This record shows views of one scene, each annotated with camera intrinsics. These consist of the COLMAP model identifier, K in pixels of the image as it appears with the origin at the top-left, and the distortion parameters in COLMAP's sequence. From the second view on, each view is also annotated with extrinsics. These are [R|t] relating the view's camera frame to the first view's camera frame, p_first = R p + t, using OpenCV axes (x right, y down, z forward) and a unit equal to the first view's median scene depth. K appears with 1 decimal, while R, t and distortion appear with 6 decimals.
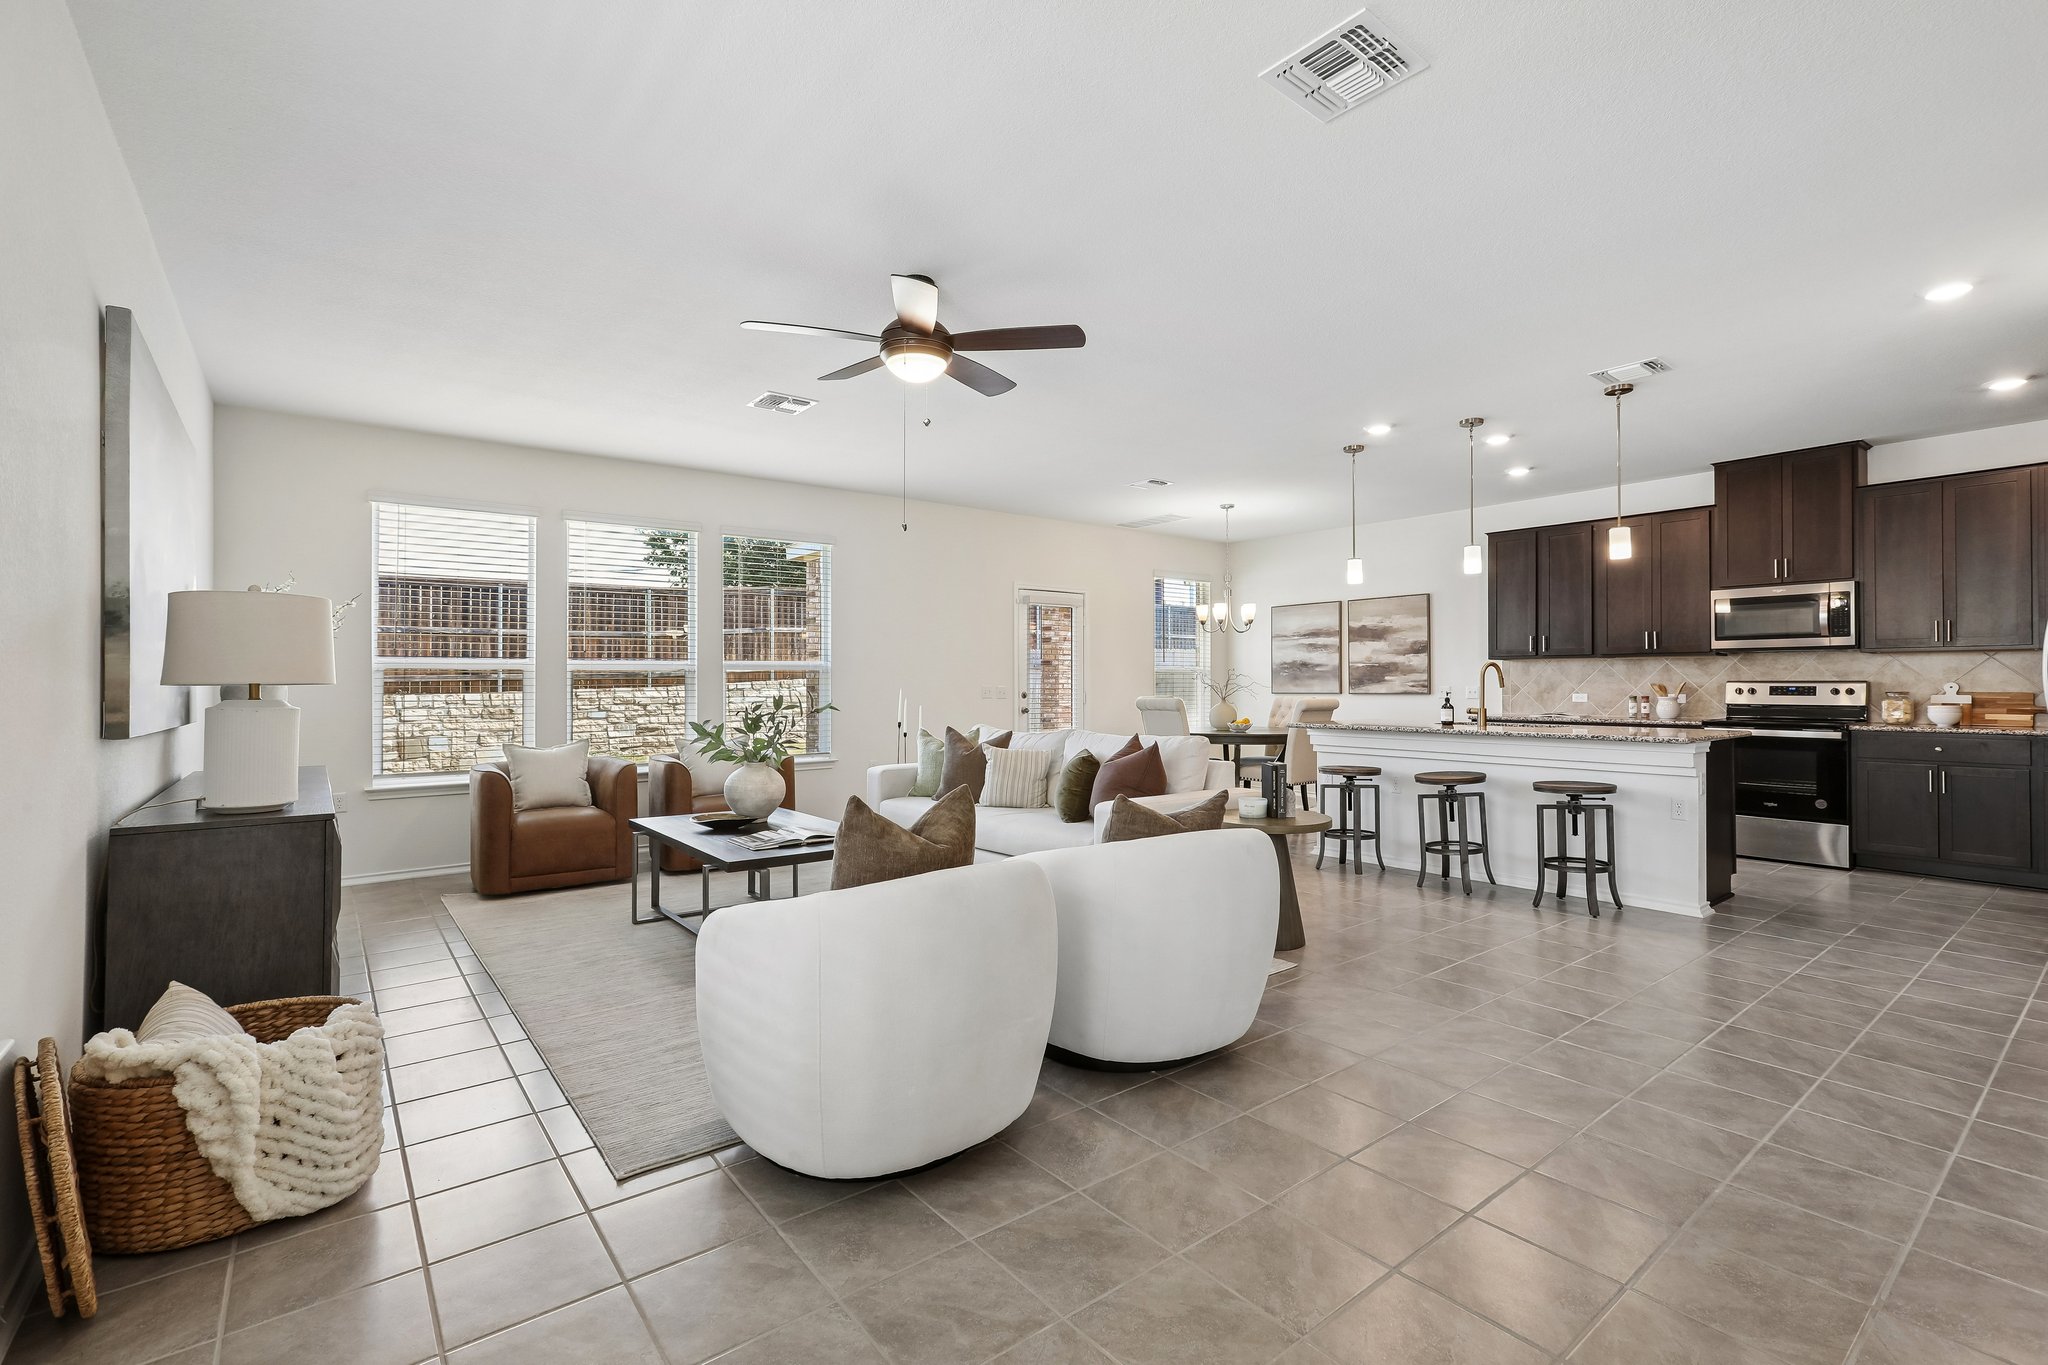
lens RADIAL K [[922.8, 0, 1025.0], [0, 922.8, 679.9], [0, 0, 1]] dist [0.003978, 0.000228]
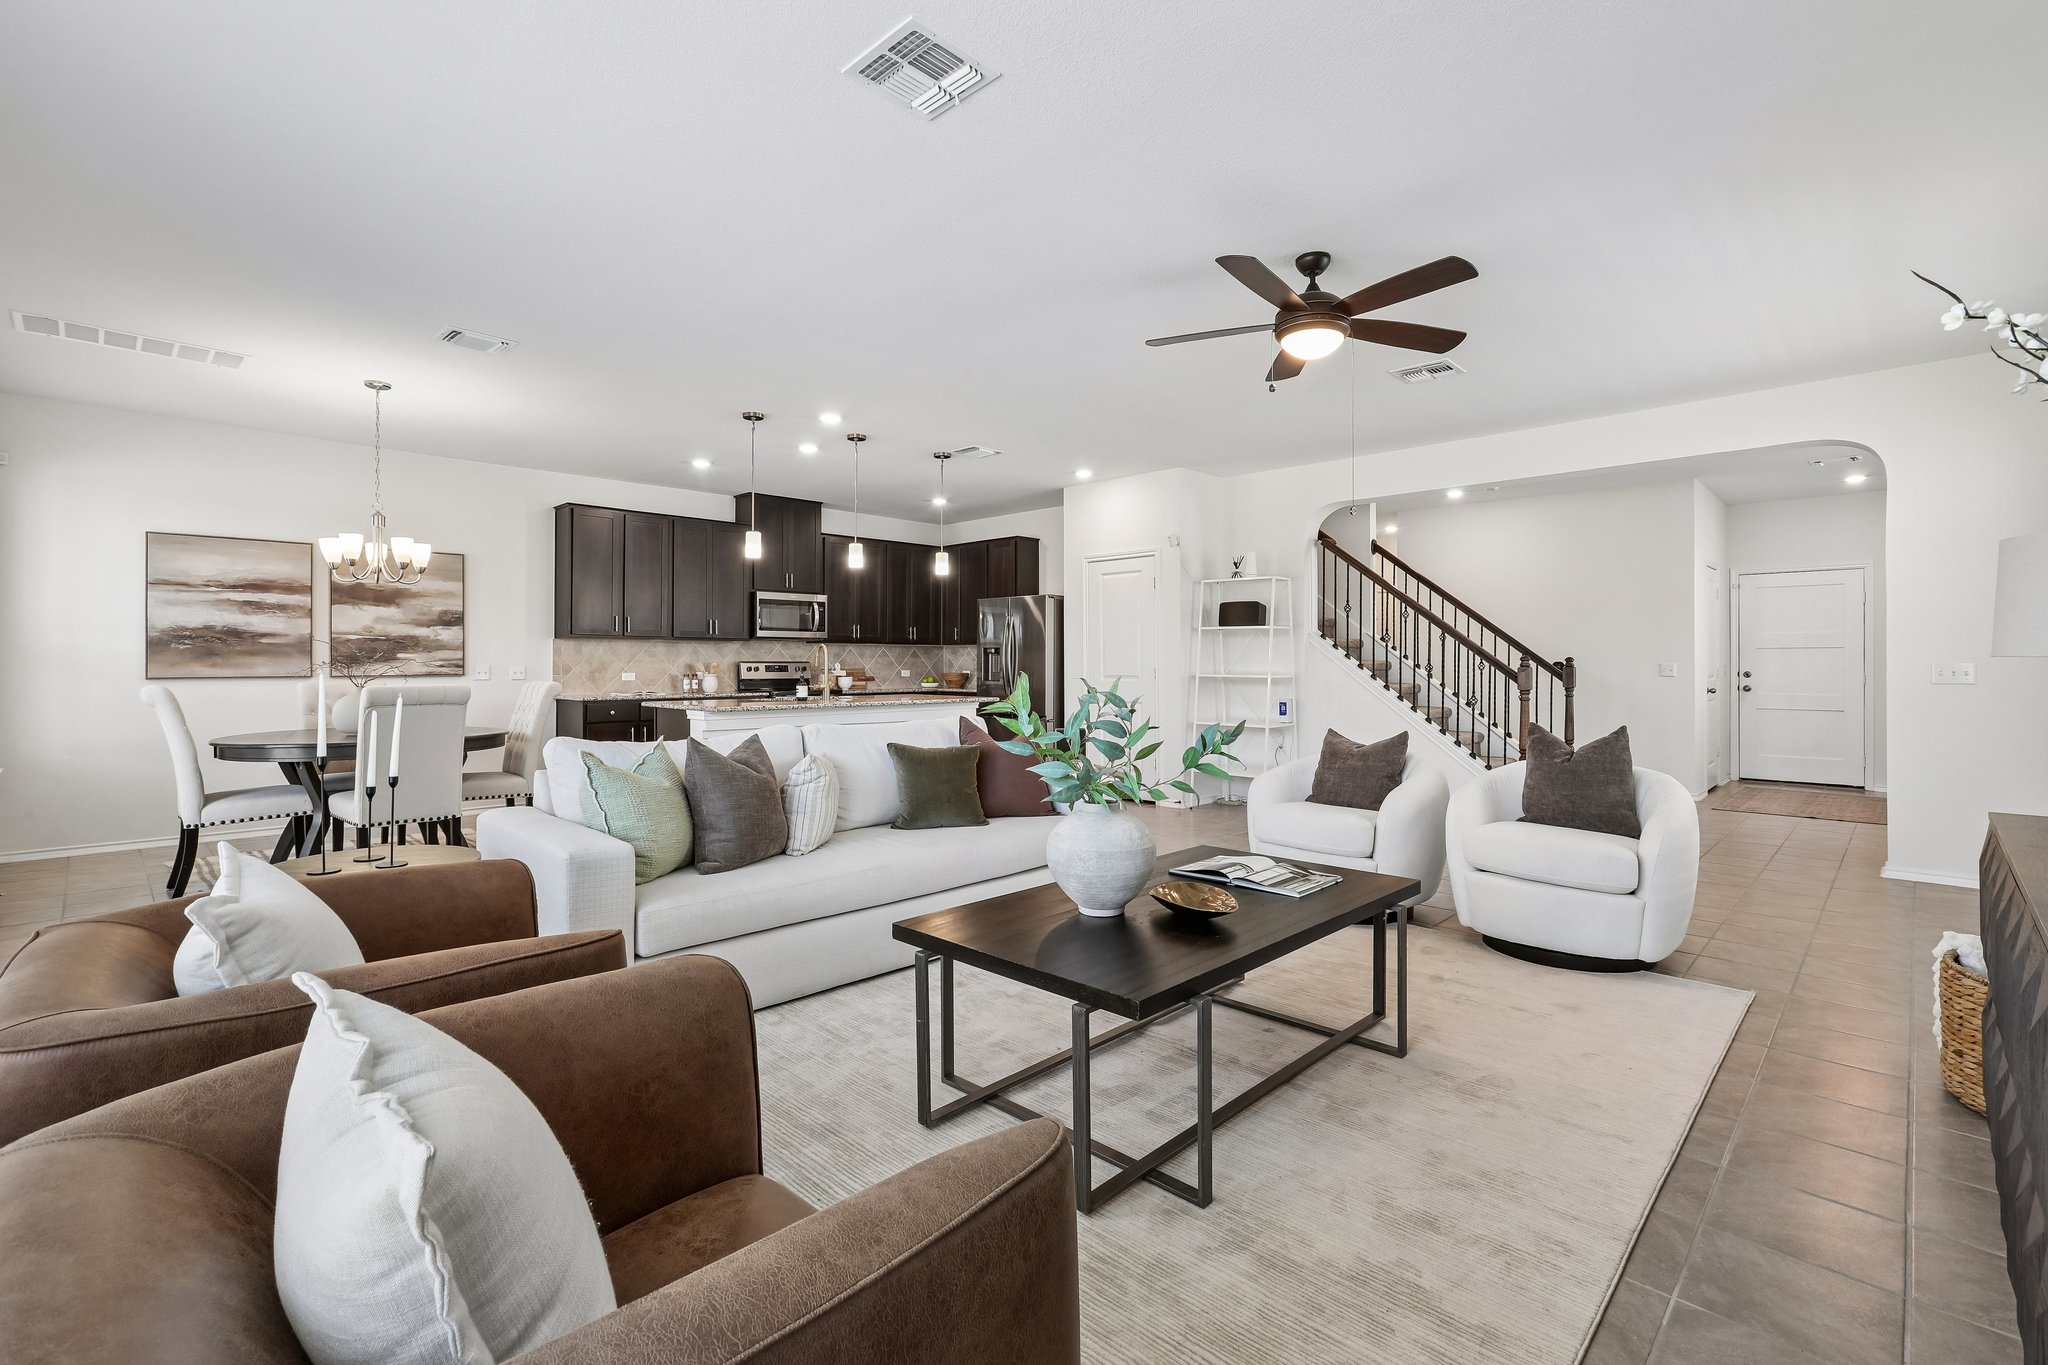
lens RADIAL K [[922.8, 0, 1033.8], [0, 922.8, 666.3], [0, 0, 1]] dist [0.003978, 0.000228]
pose [[-0.127143, 0.000183, 0.991884, -0.444997], [-0.002918, 0.999996, -0.000559, 0.005910], [-0.991880, -0.002965, -0.127142, 0.589490]]
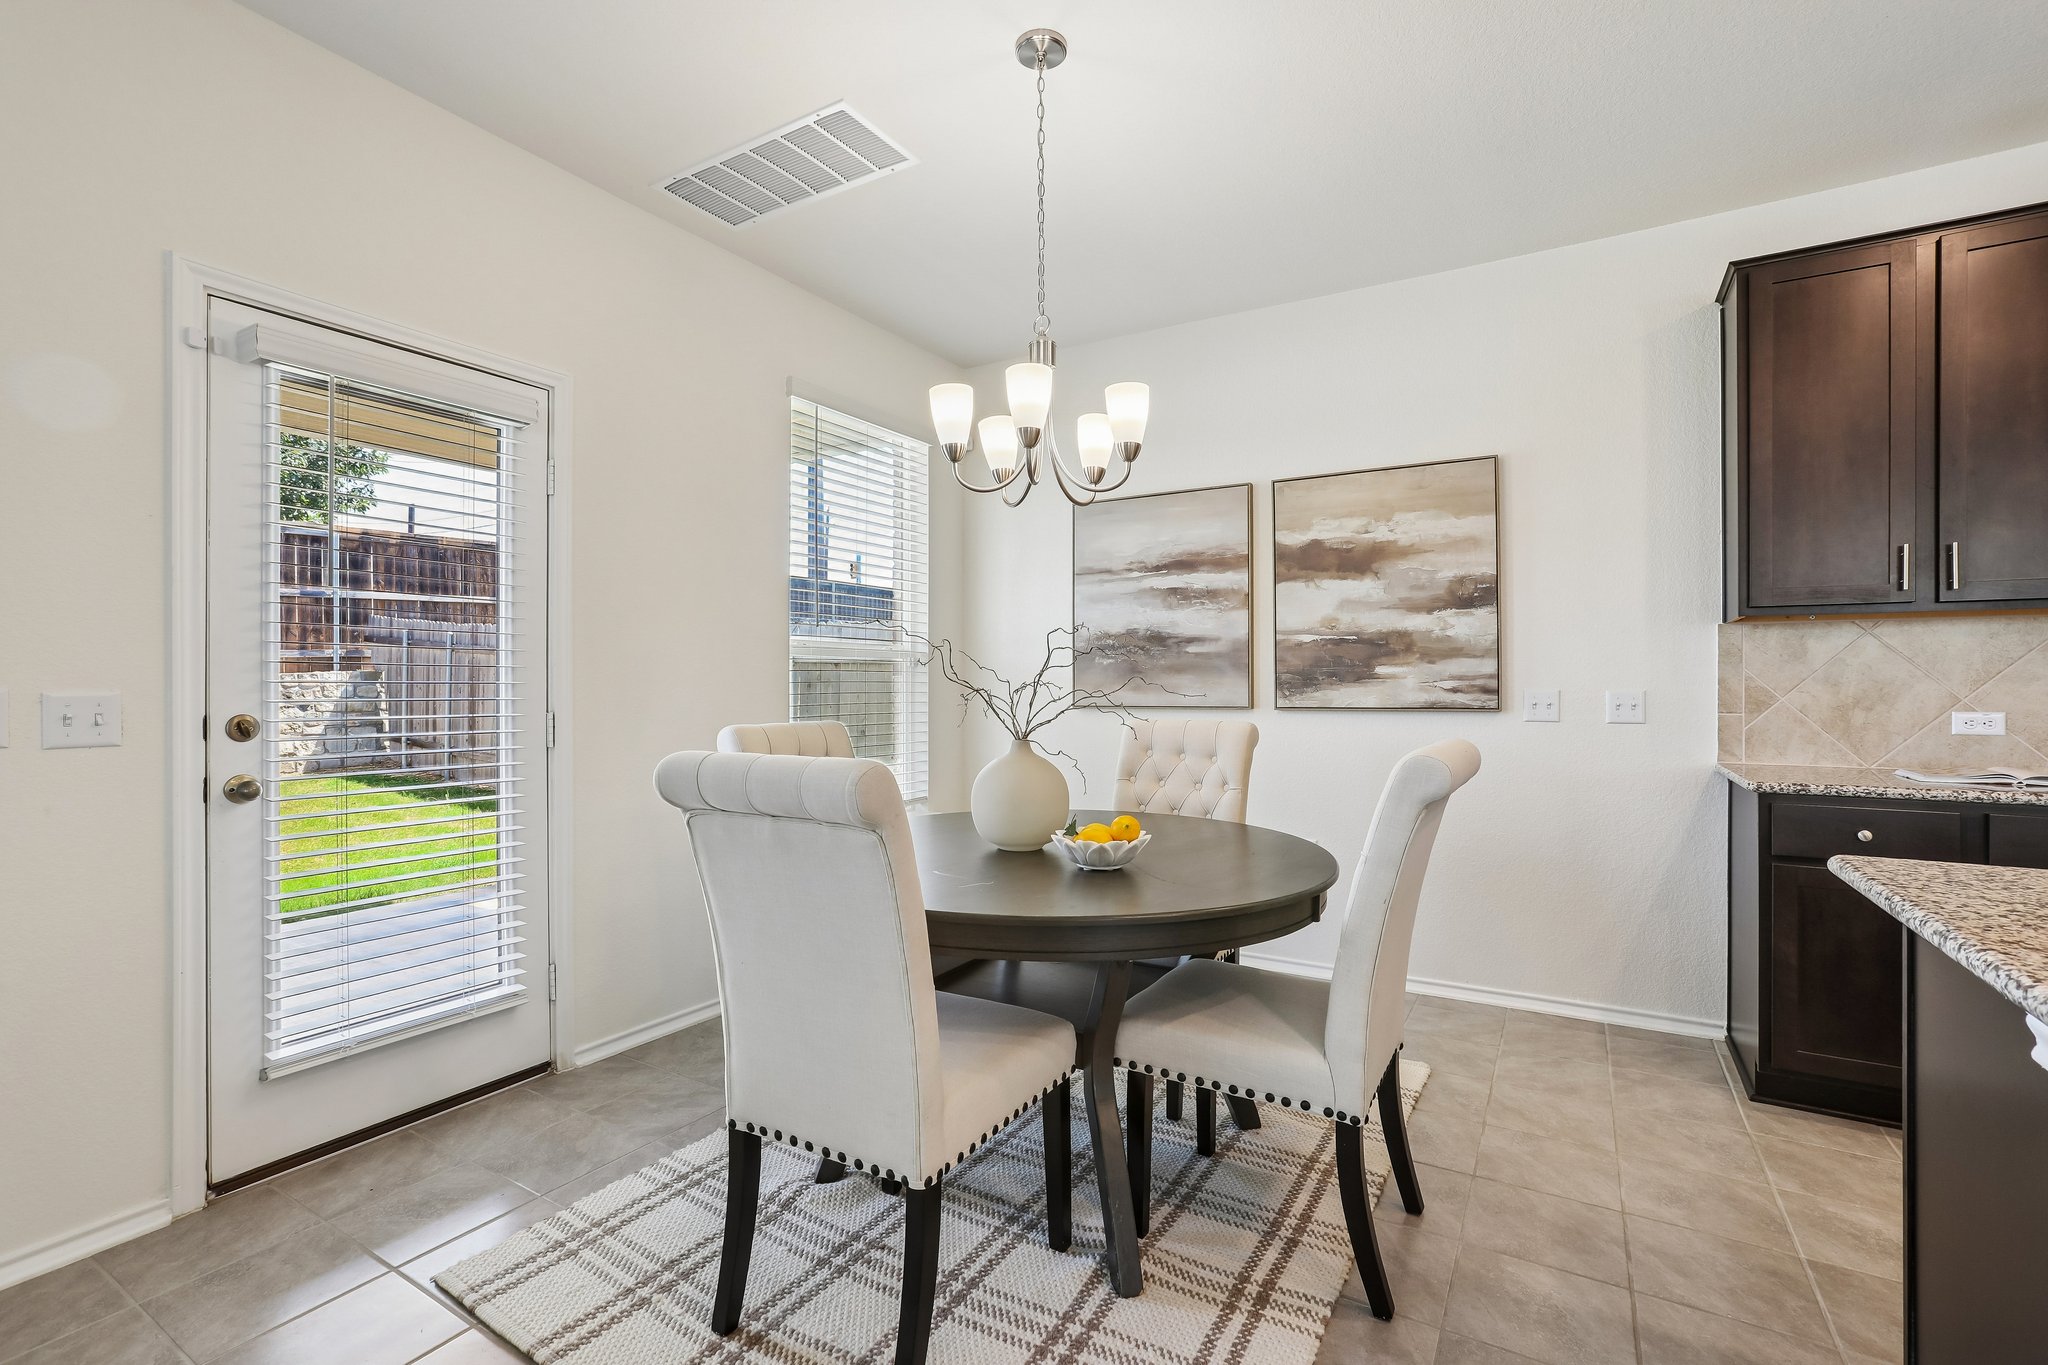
lens RADIAL K [[922.8, 0, 1043.0], [0, 922.8, 675.8], [0, 0, 1]] dist [0.003978, 0.000228]
pose [[0.928871, 0.004816, 0.370372, 0.110073], [-0.002993, 0.999980, -0.005497, 0.003171], [-0.370391, 0.003997, 0.928867, 0.697493]]
